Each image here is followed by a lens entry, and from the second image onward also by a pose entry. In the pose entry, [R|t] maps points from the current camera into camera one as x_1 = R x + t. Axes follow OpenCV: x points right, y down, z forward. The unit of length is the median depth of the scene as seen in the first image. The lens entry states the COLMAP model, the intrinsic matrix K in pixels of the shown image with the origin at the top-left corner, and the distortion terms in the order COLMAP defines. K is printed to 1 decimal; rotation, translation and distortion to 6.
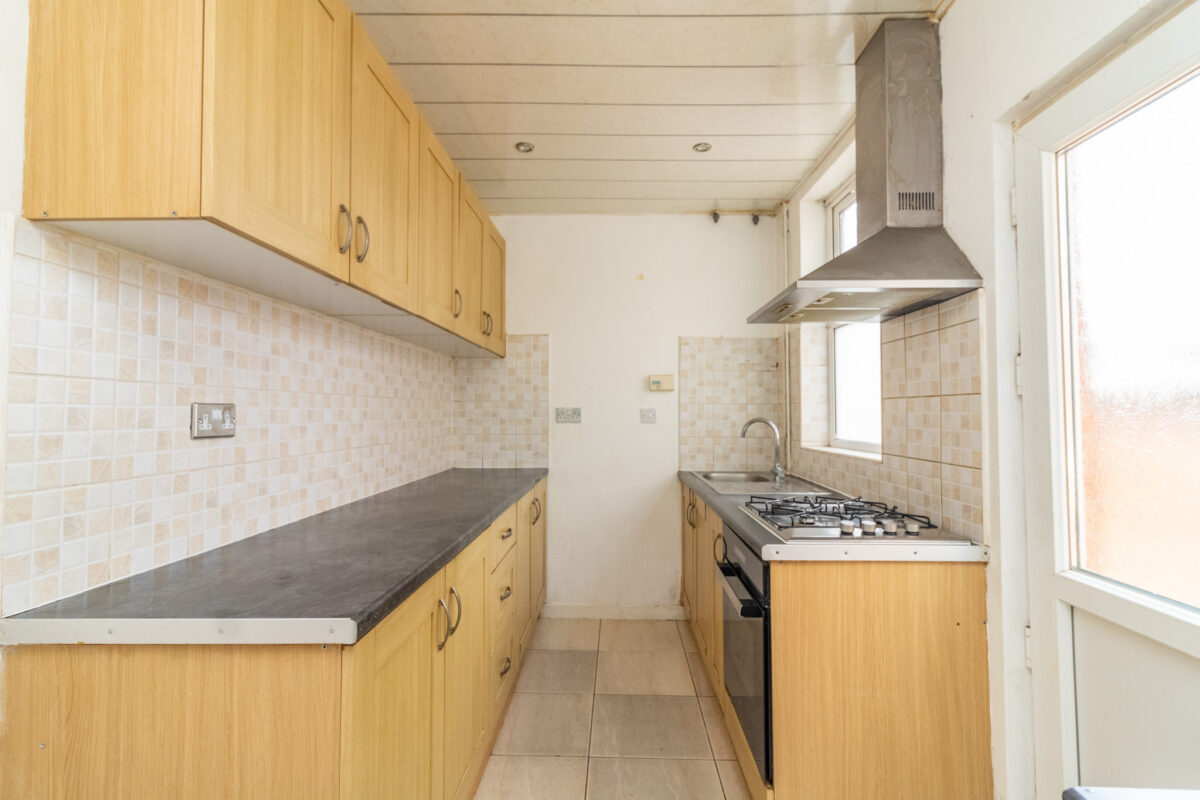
lens RADIAL K [[562.9, 0, 604.2], [0, 562.9, 391.8], [0, 0, 1]] dist [0.005114, 0.001071]
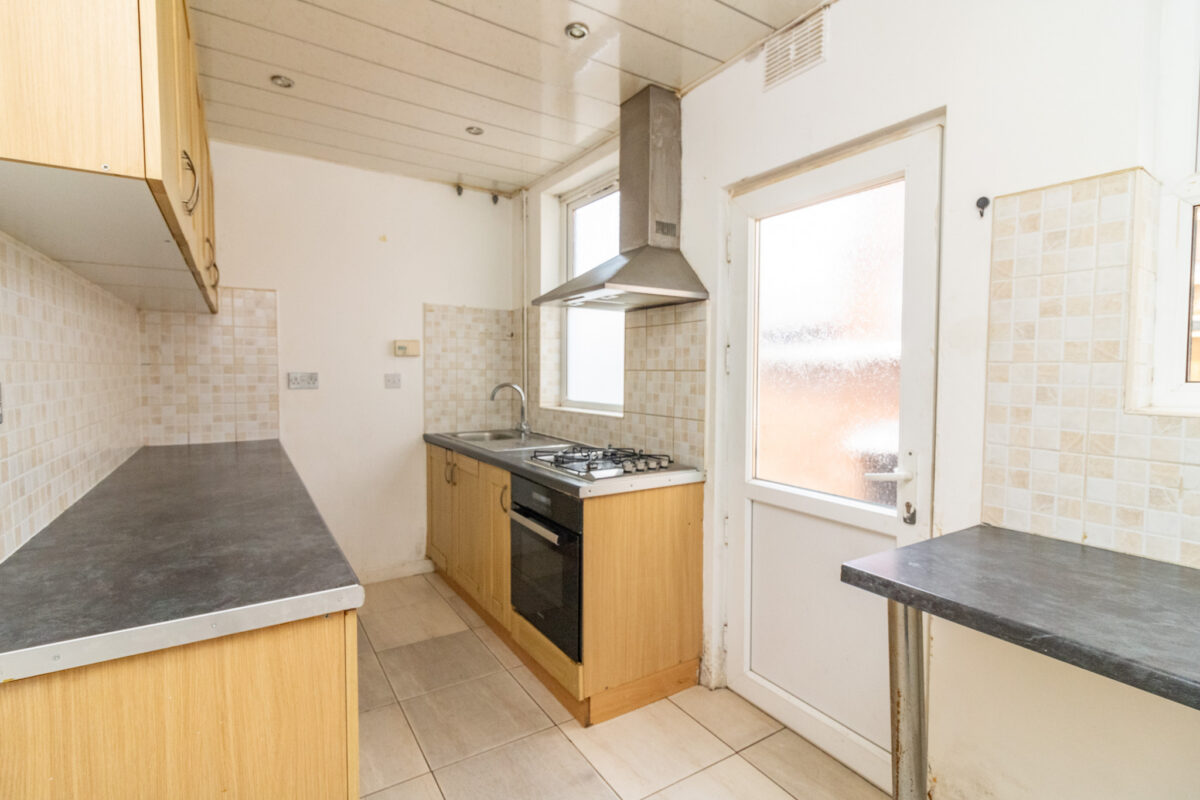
lens RADIAL K [[562.9, 0, 604.2], [0, 562.9, 391.8], [0, 0, 1]] dist [0.005114, 0.001071]
pose [[0.830148, -0.016886, 0.557287, -0.230770], [-0.025357, 0.997363, 0.067994, -0.021119], [-0.556966, -0.070576, 0.827531, -0.053546]]
